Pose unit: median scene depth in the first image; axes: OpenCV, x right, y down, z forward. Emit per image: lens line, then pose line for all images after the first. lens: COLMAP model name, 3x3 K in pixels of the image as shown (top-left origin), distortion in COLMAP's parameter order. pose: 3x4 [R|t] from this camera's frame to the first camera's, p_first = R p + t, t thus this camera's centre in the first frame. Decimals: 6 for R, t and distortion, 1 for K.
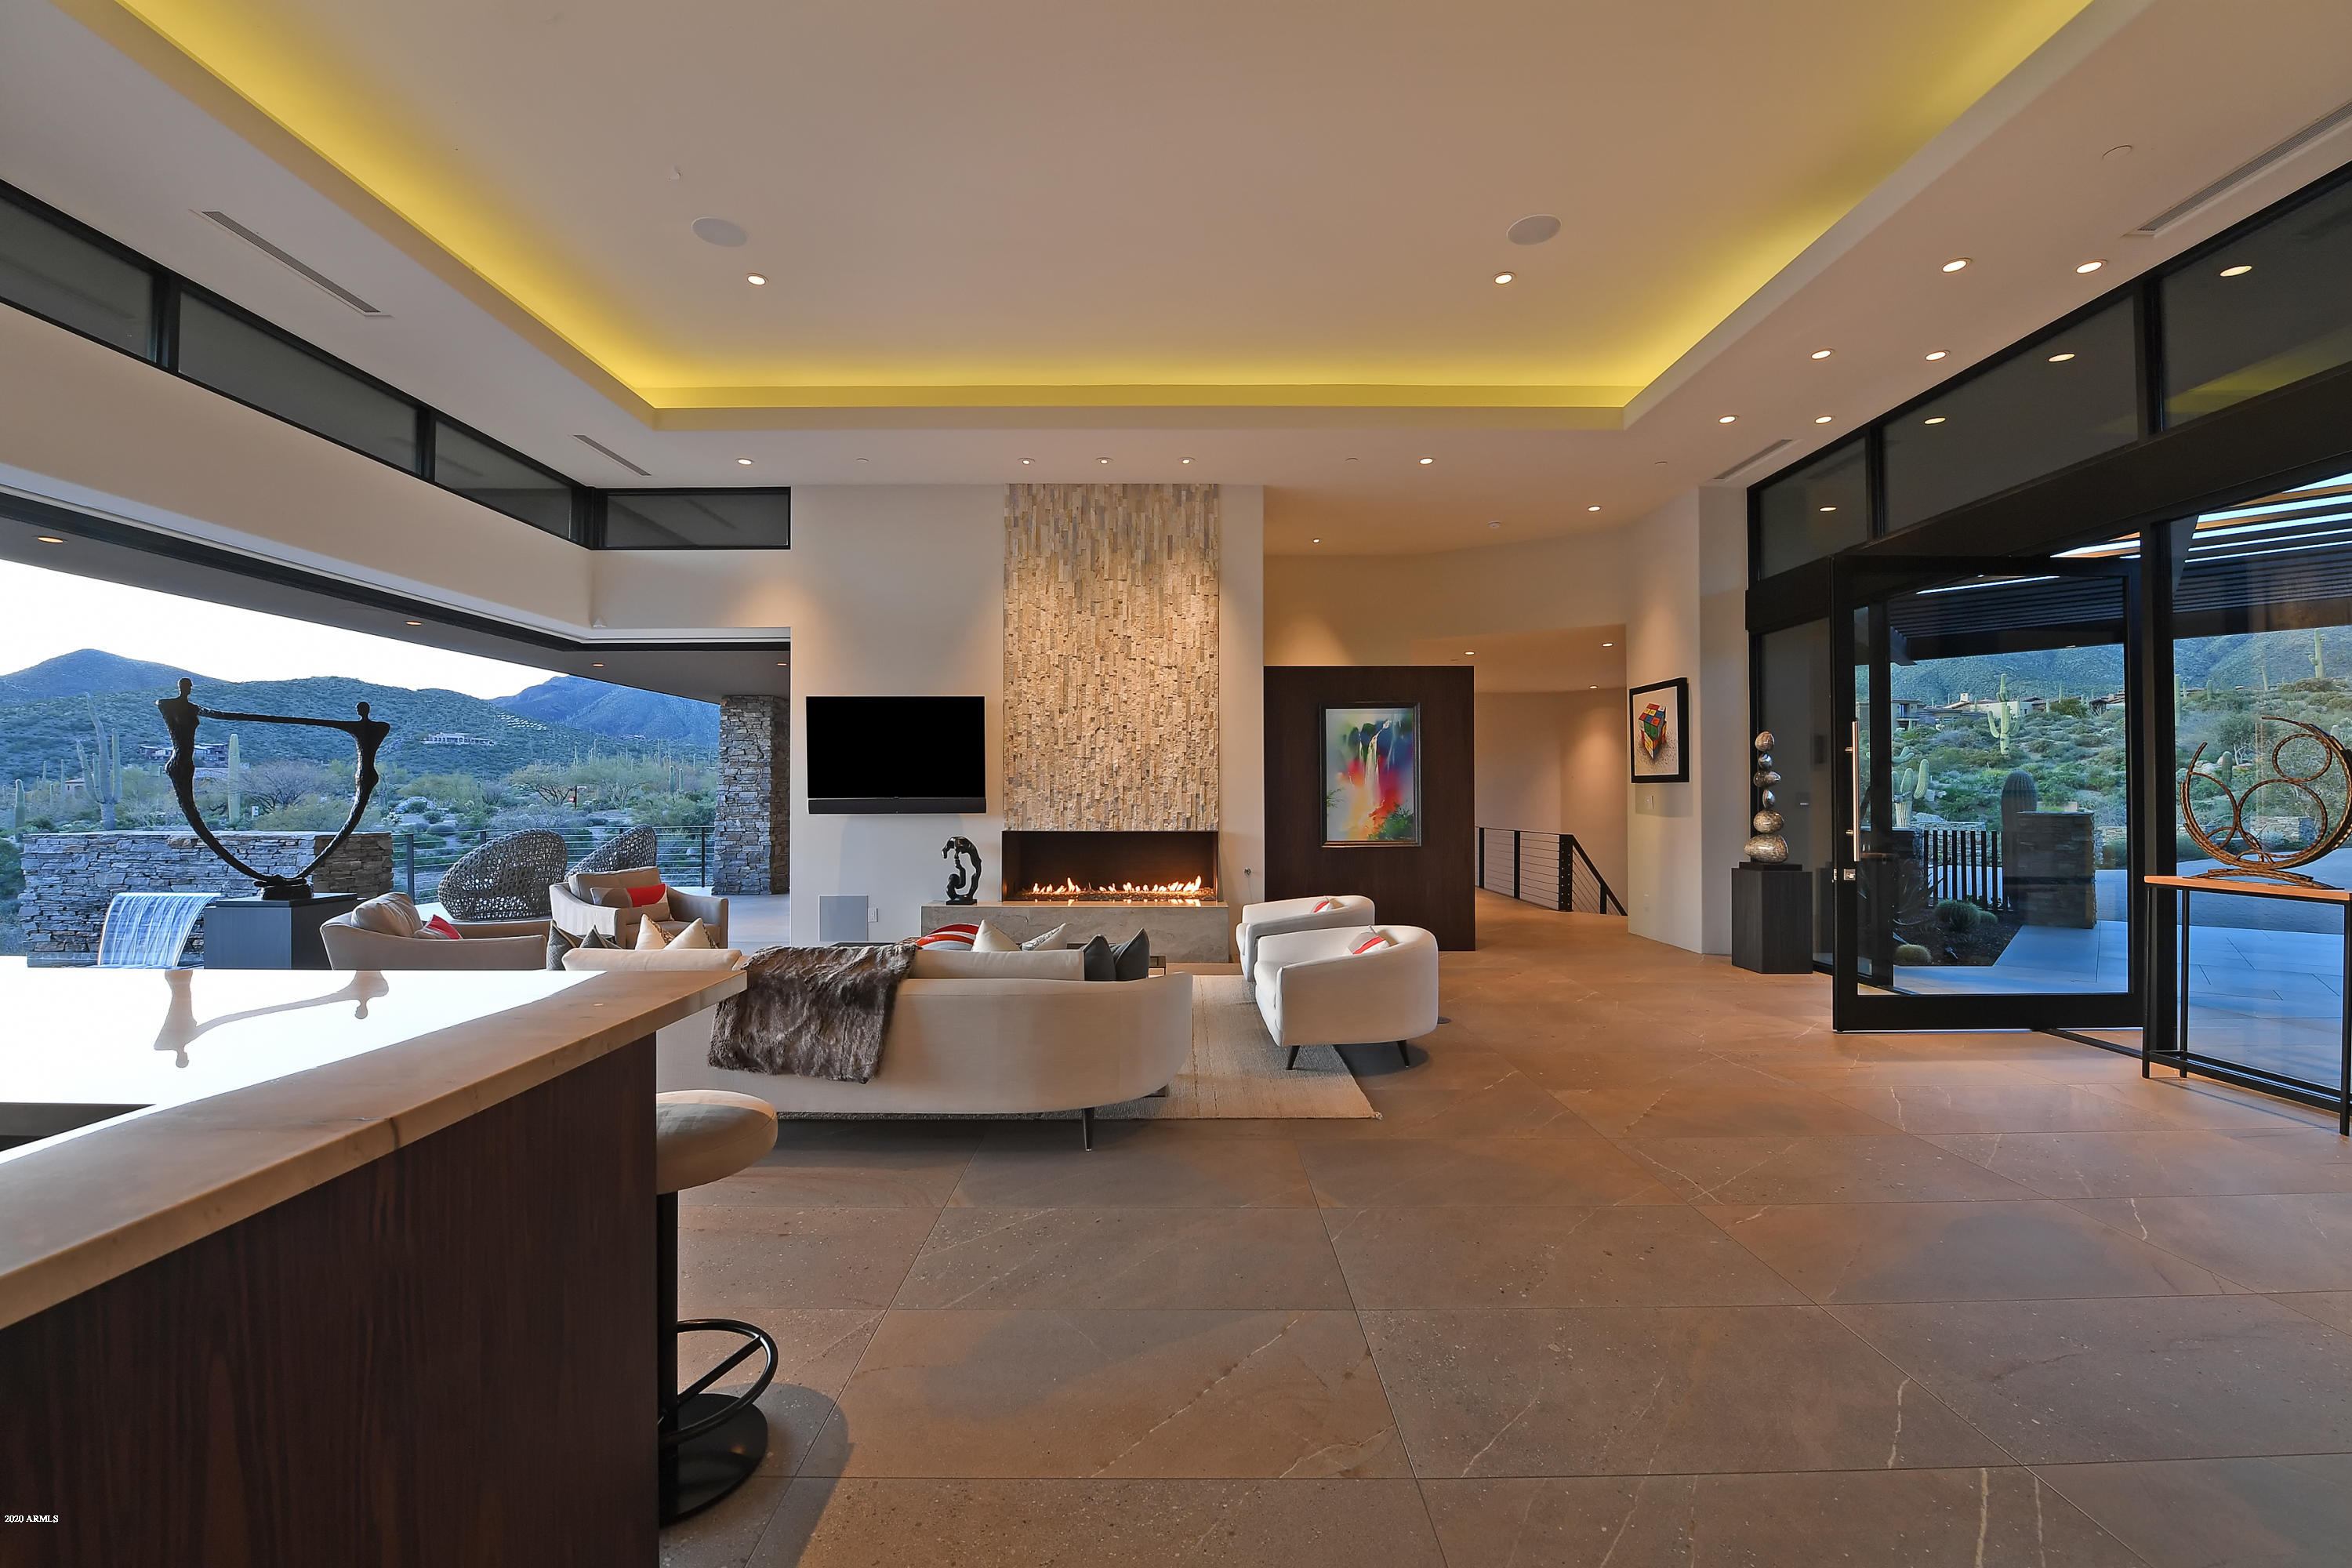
lens RADIAL K [[940.7, 0, 1161.6], [0, 940.7, 780.7], [0, 0, 1]] dist [-0.004639, -0.000889]
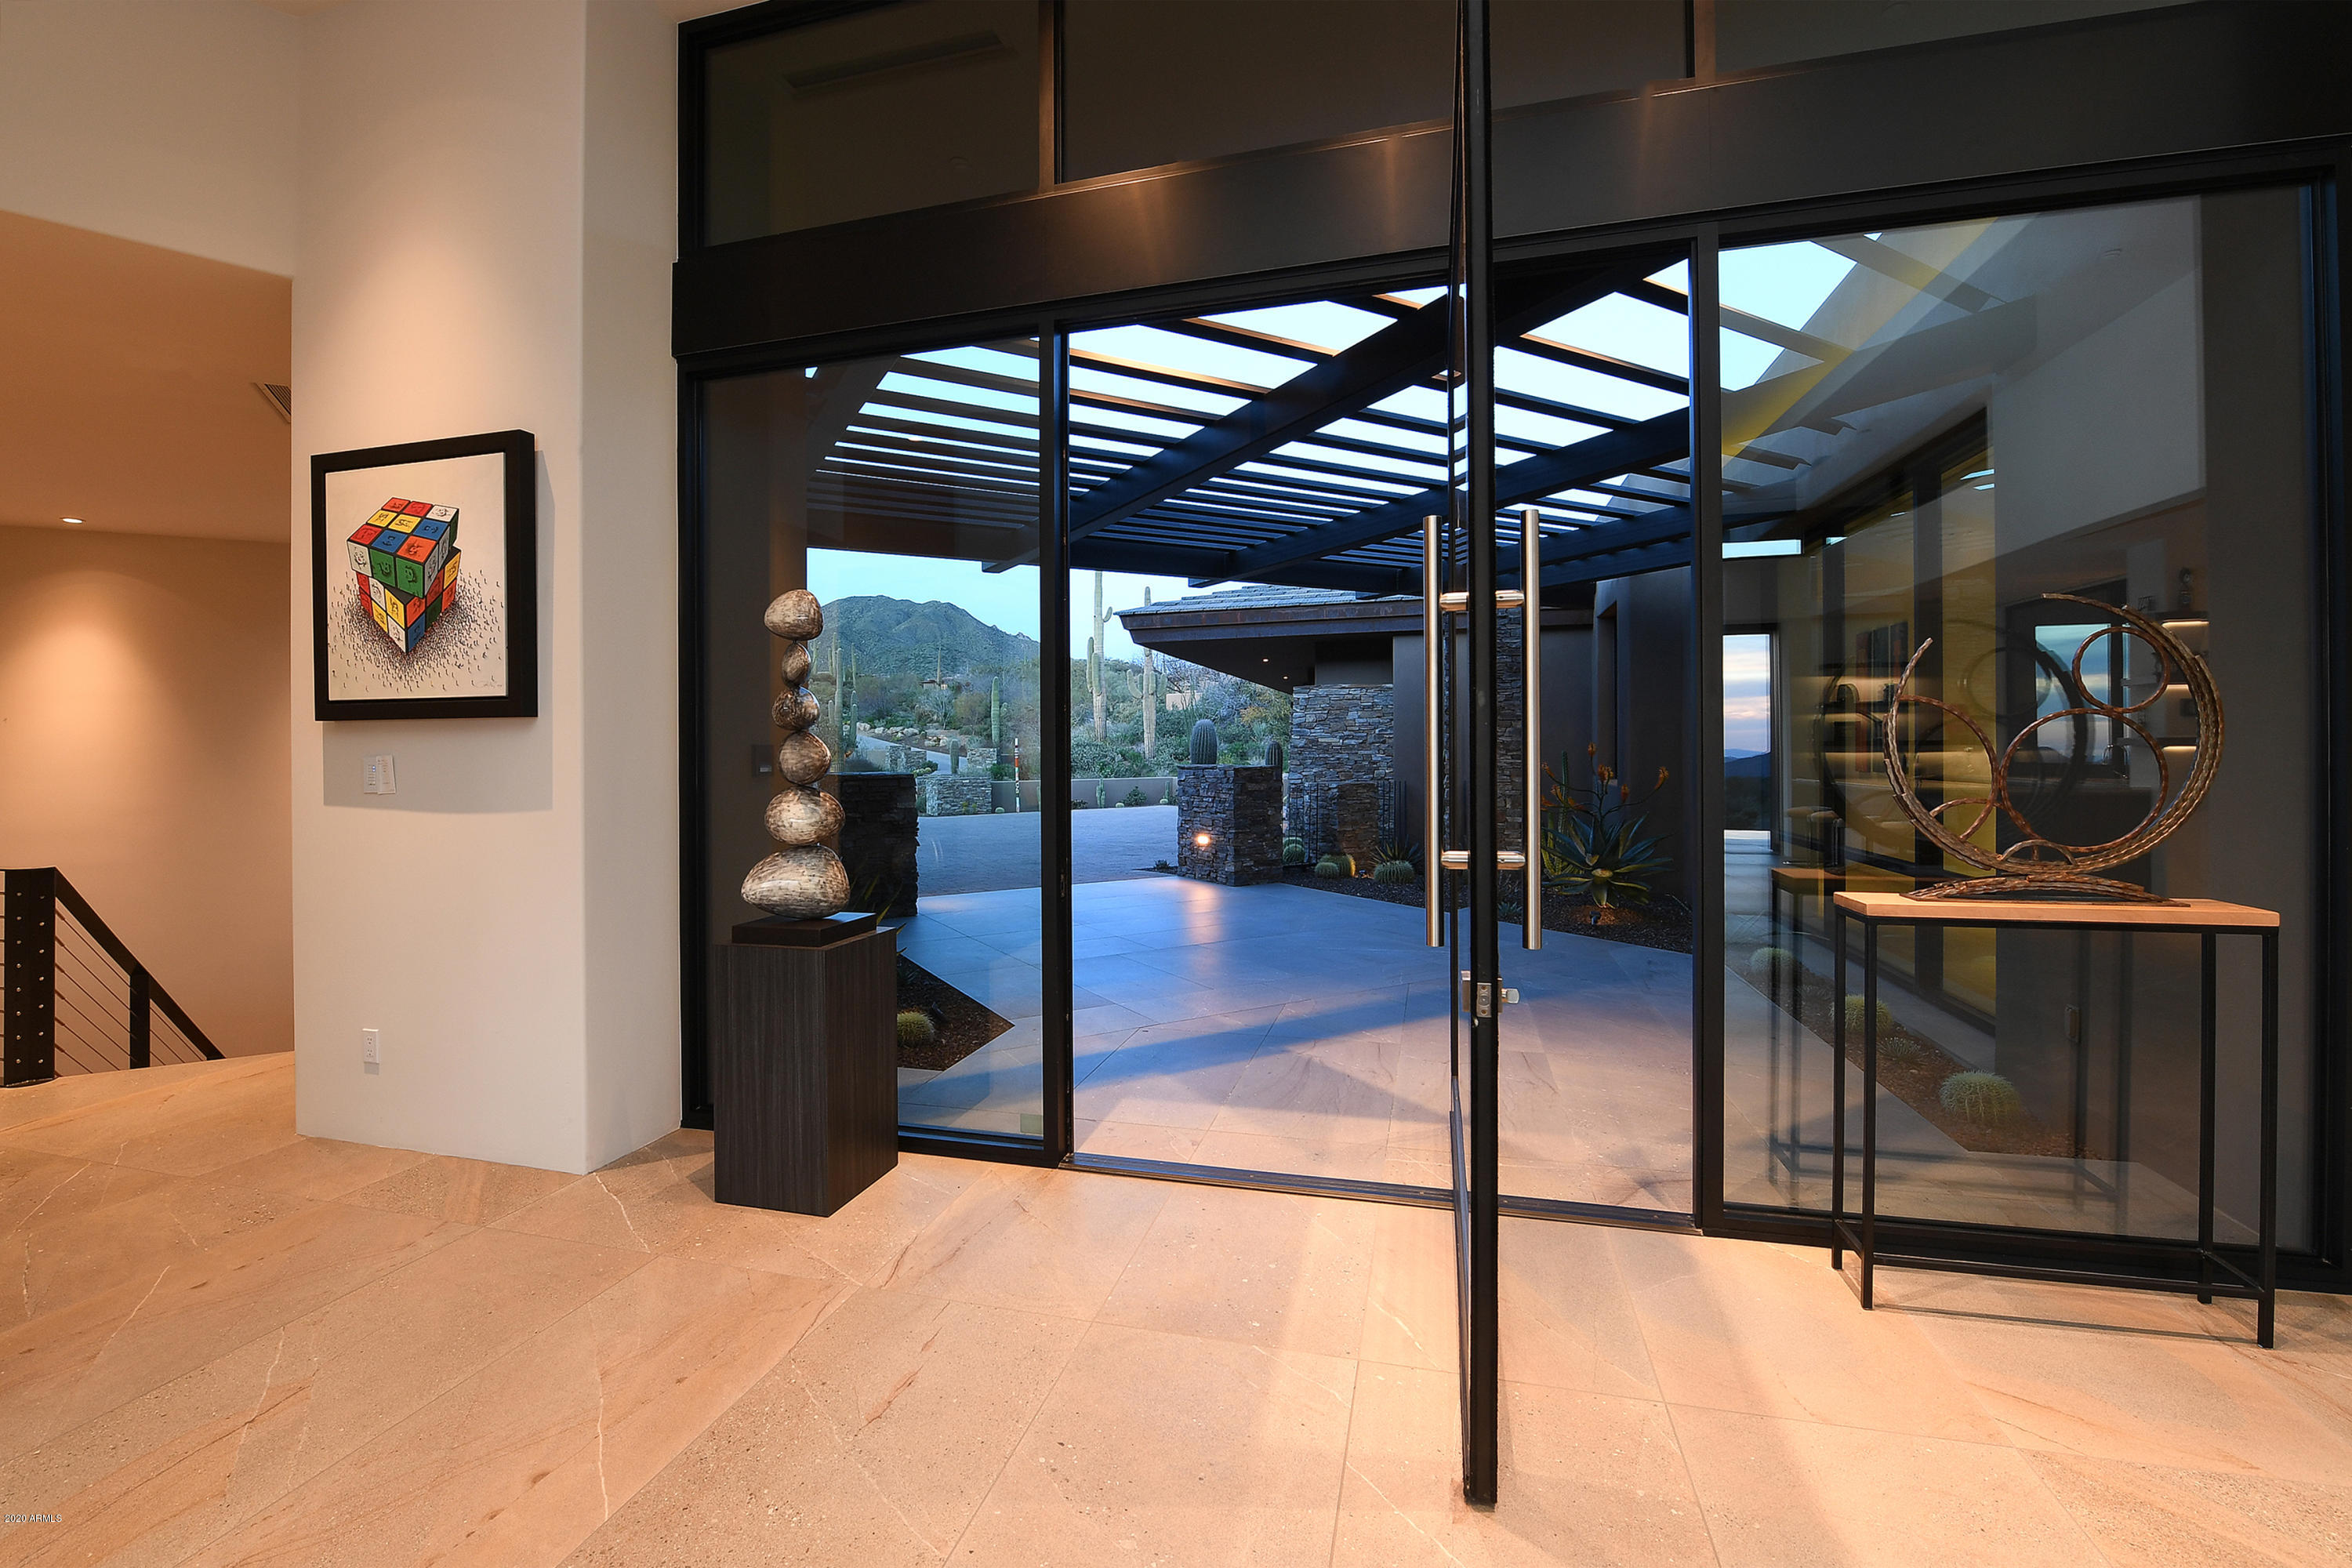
lens RADIAL K [[1017.8, 0, 1172.1], [0, 1017.8, 772.4], [0, 0, 1]] dist [-0.012354, -0.000049]
pose [[0.262829, -0.006574, 0.964820, 0.225803], [-0.008914, 0.999918, 0.009242, 0.017016], [-0.964801, -0.011030, 0.262749, 0.614376]]
